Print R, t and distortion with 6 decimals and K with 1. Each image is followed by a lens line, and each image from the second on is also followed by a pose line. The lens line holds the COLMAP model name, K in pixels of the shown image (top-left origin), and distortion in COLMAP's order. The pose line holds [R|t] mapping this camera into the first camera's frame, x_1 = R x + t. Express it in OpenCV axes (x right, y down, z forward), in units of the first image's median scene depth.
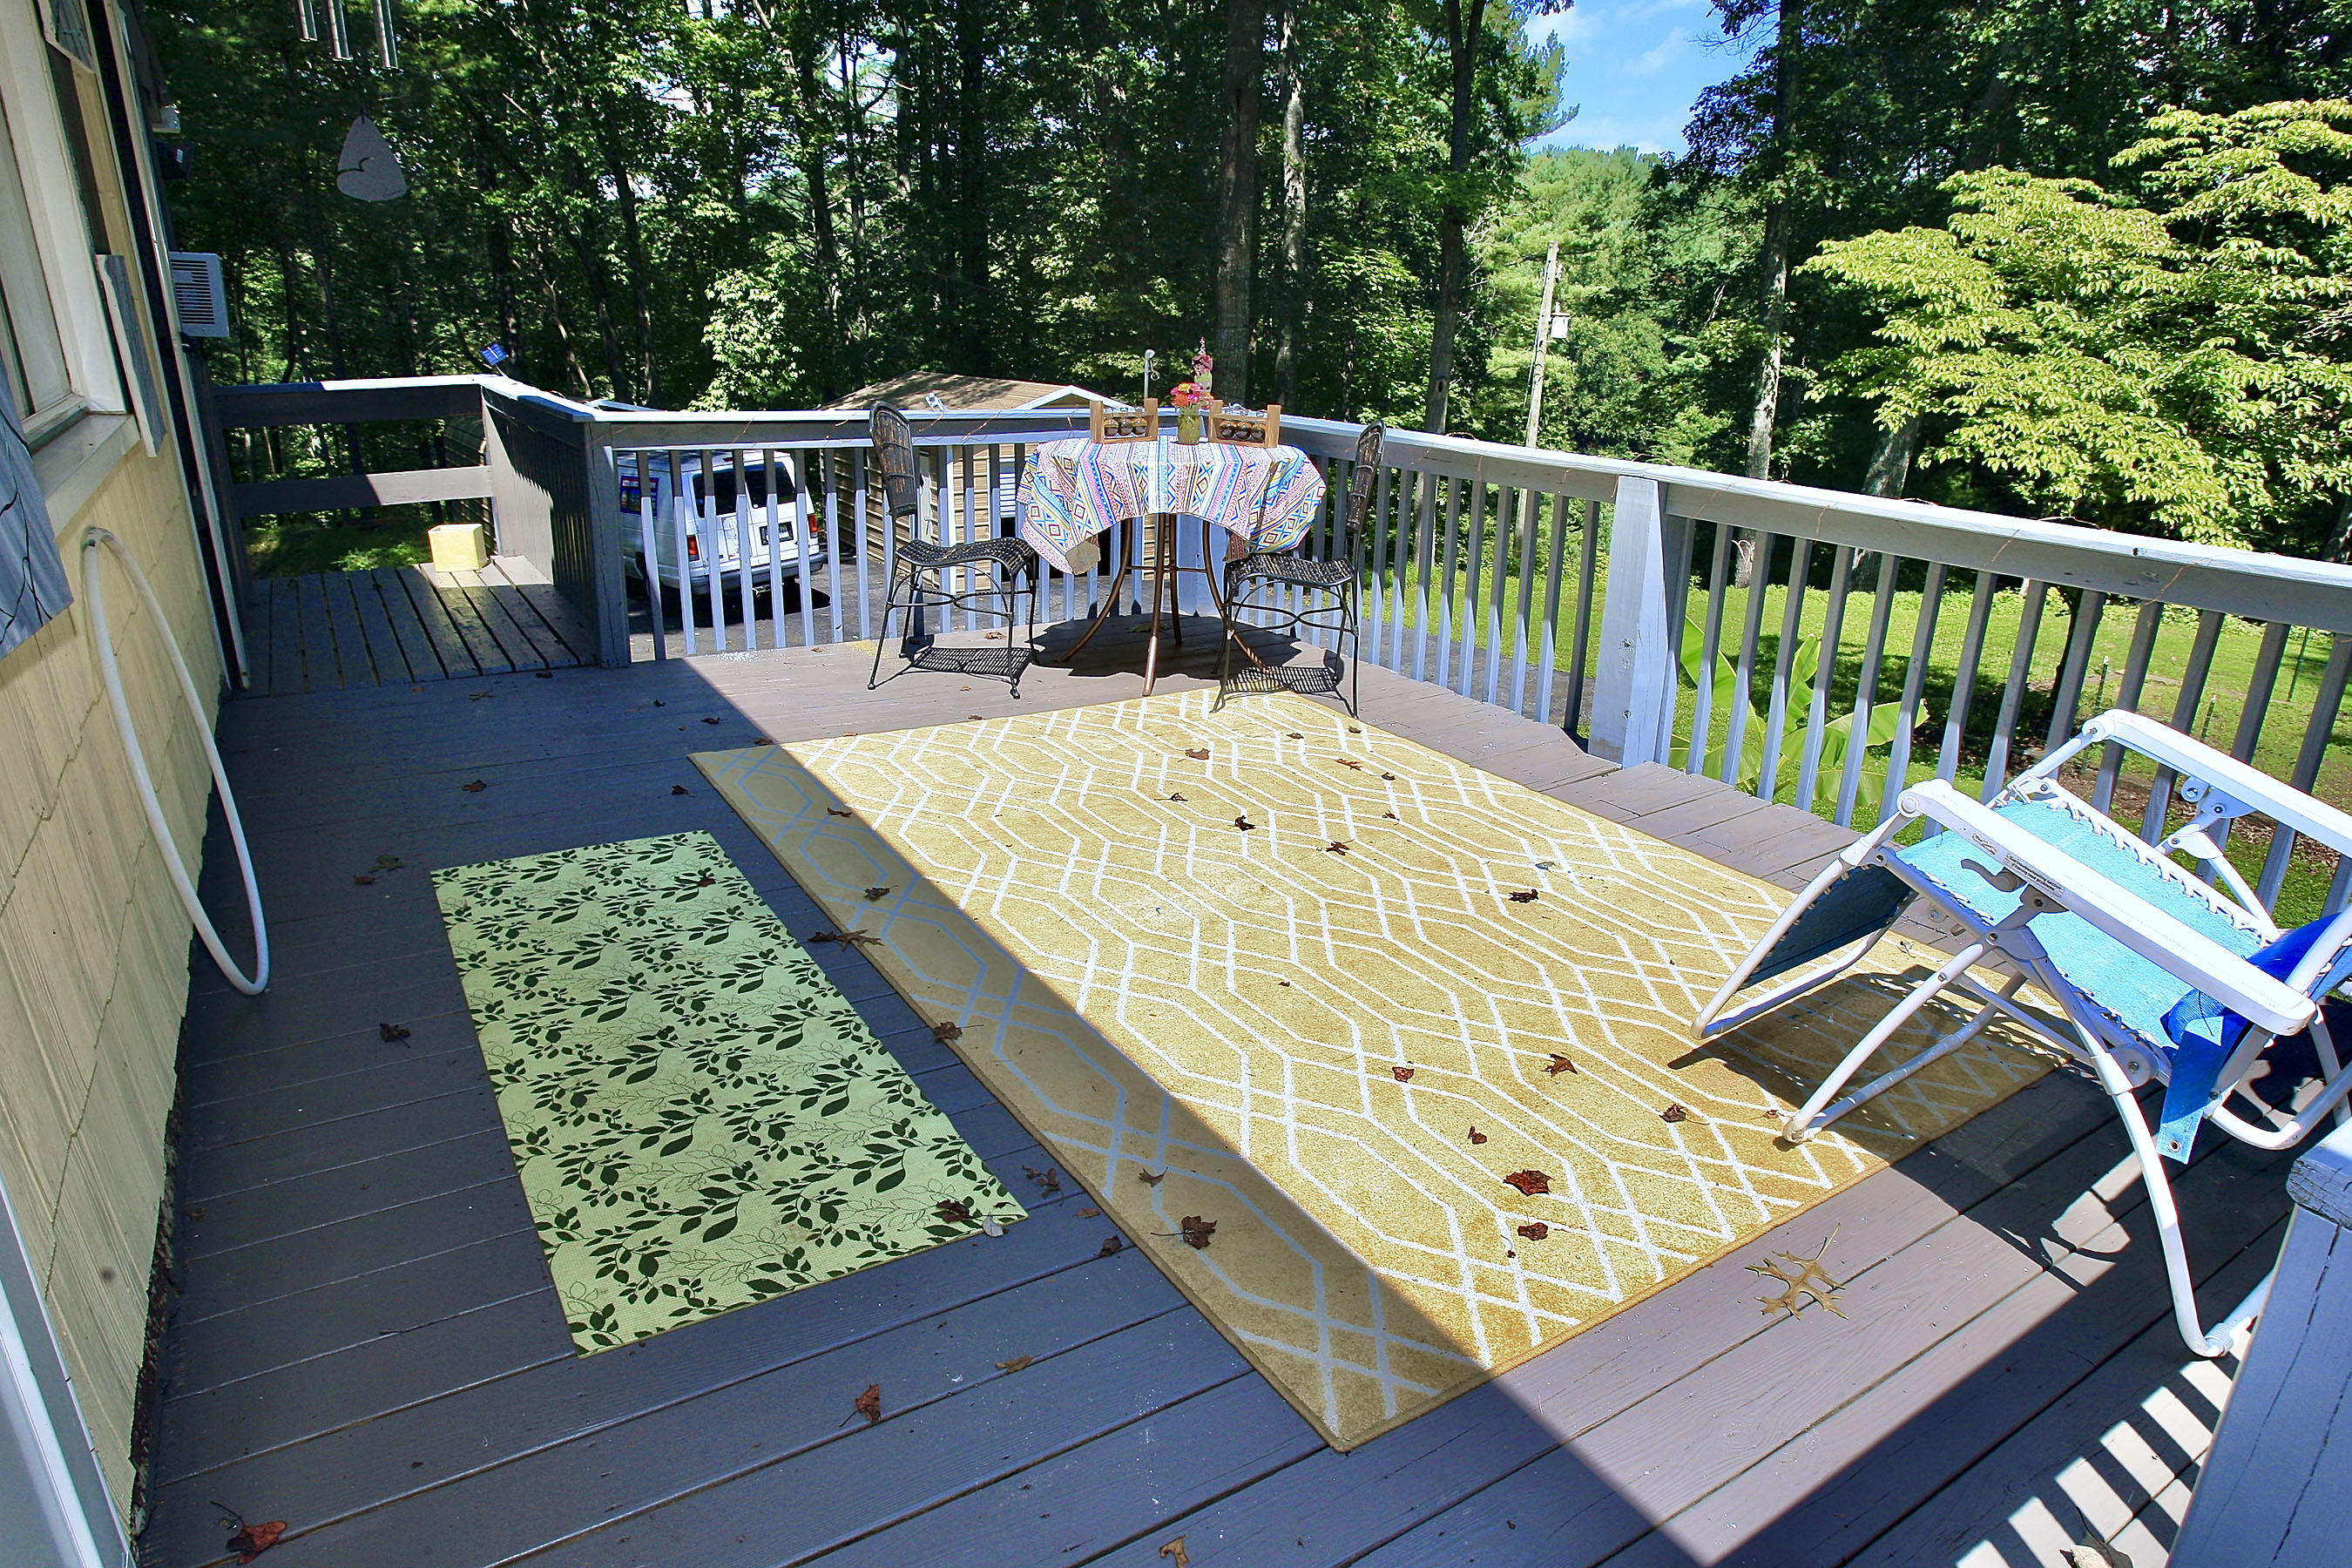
lens RADIAL K [[1379.3, 0, 1168.8], [0, 1379.3, 784.0], [0, 0, 1]] dist [-0.086221, 0.040370]
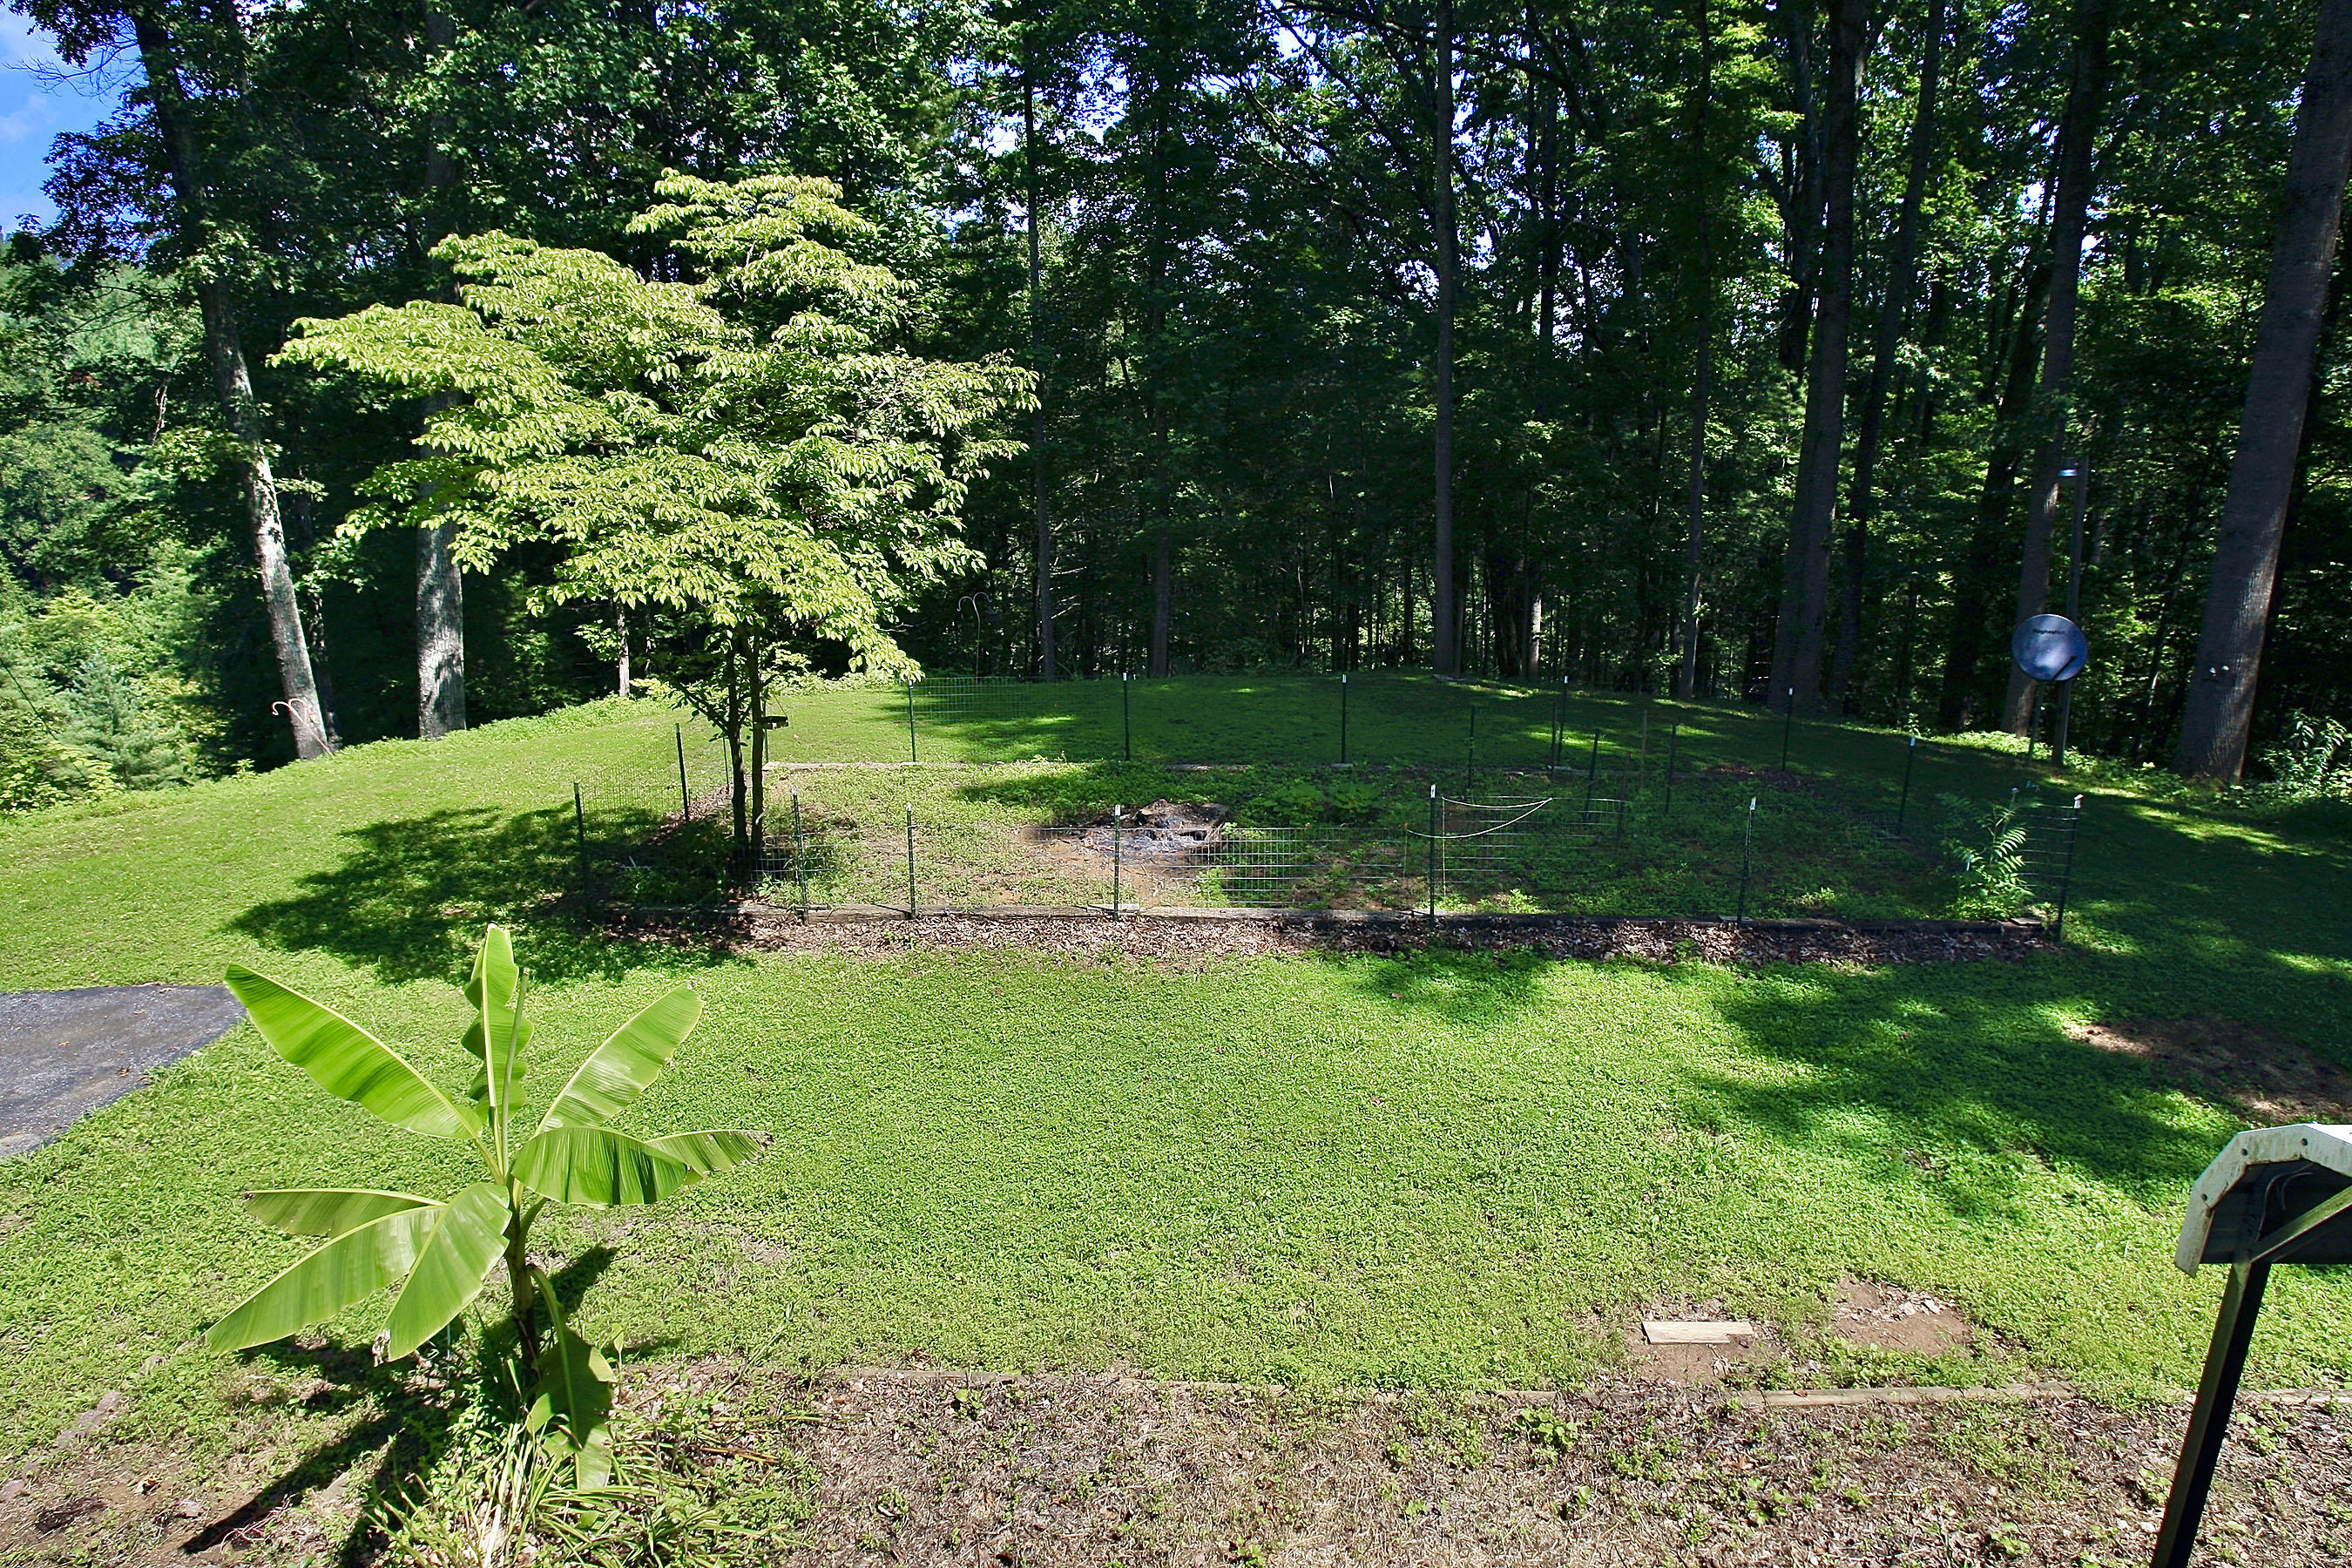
lens RADIAL K [[1379.3, 0, 1174.4], [0, 1379.3, 784.4], [0, 0, 1]] dist [-0.086221, 0.040370]
pose [[0.542884, -0.239598, 0.804904, 0.125803], [0.289318, 0.953126, 0.088583, -0.110099], [-0.788399, 0.184783, 0.586756, 0.296684]]
